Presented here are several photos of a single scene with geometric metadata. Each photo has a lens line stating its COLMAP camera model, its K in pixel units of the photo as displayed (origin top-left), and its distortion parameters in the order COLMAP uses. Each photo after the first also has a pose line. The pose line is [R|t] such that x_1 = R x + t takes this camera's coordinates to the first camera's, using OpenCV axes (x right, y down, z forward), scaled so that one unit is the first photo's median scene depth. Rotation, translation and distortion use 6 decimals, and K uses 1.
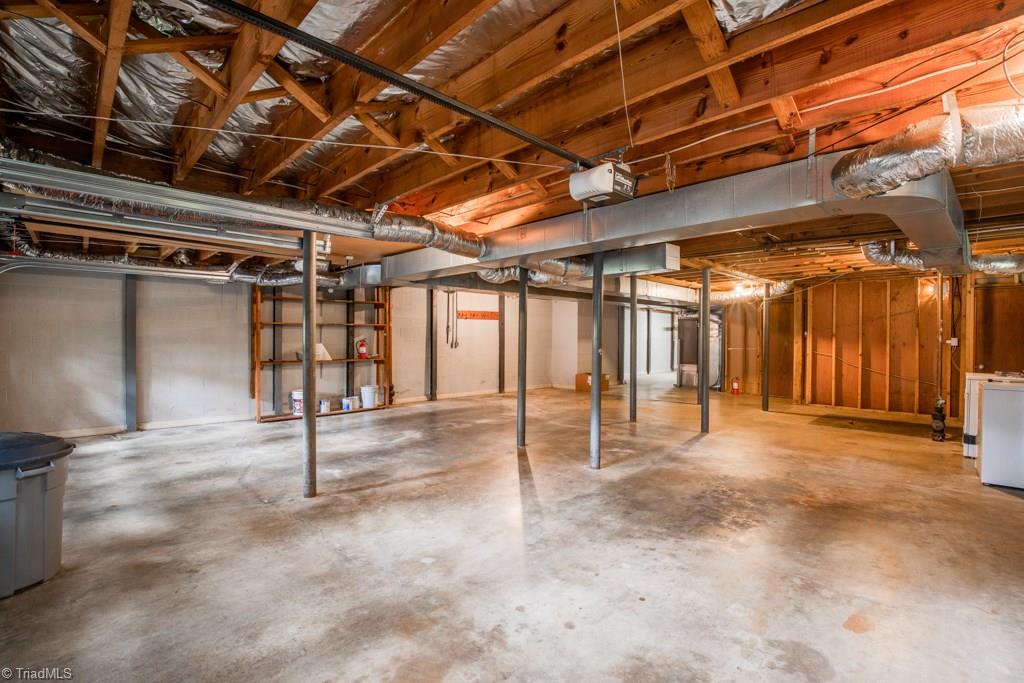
lens RADIAL K [[465.2, 0, 519.6], [0, 465.2, 342.1], [0, 0, 1]] dist [-0.001191, 0.000141]
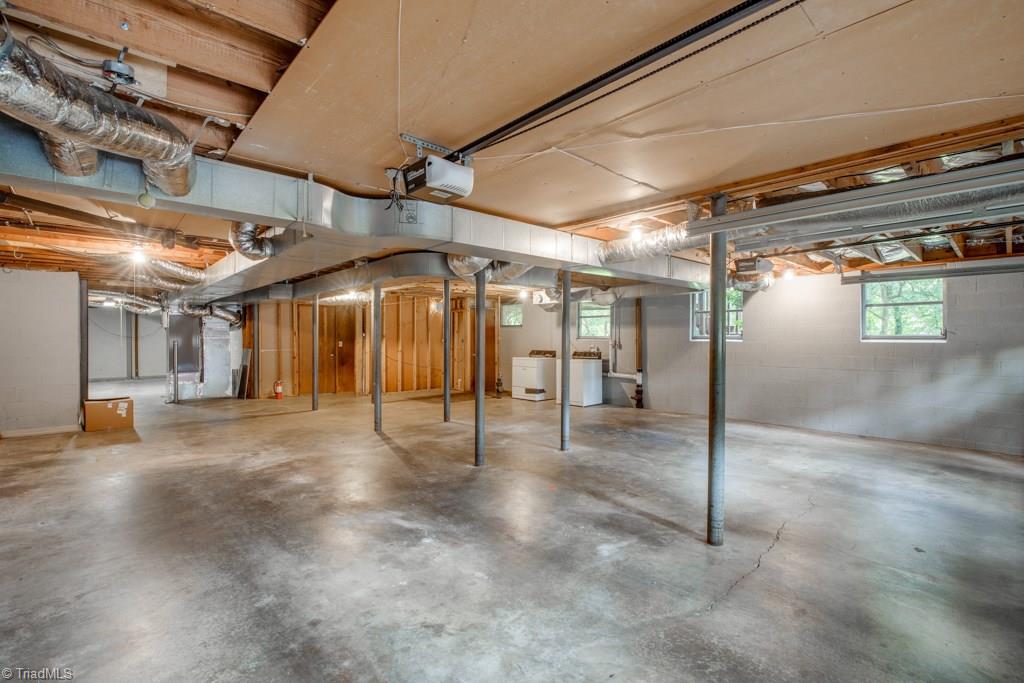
lens RADIAL K [[465.2, 0, 519.7], [0, 465.2, 340.6], [0, 0, 1]] dist [-0.001191, 0.000141]
pose [[0.016370, -0.007840, 0.999835, -1.122532], [0.006859, 0.999947, 0.007728, -0.021734], [-0.999842, 0.006732, 0.016423, 1.184956]]
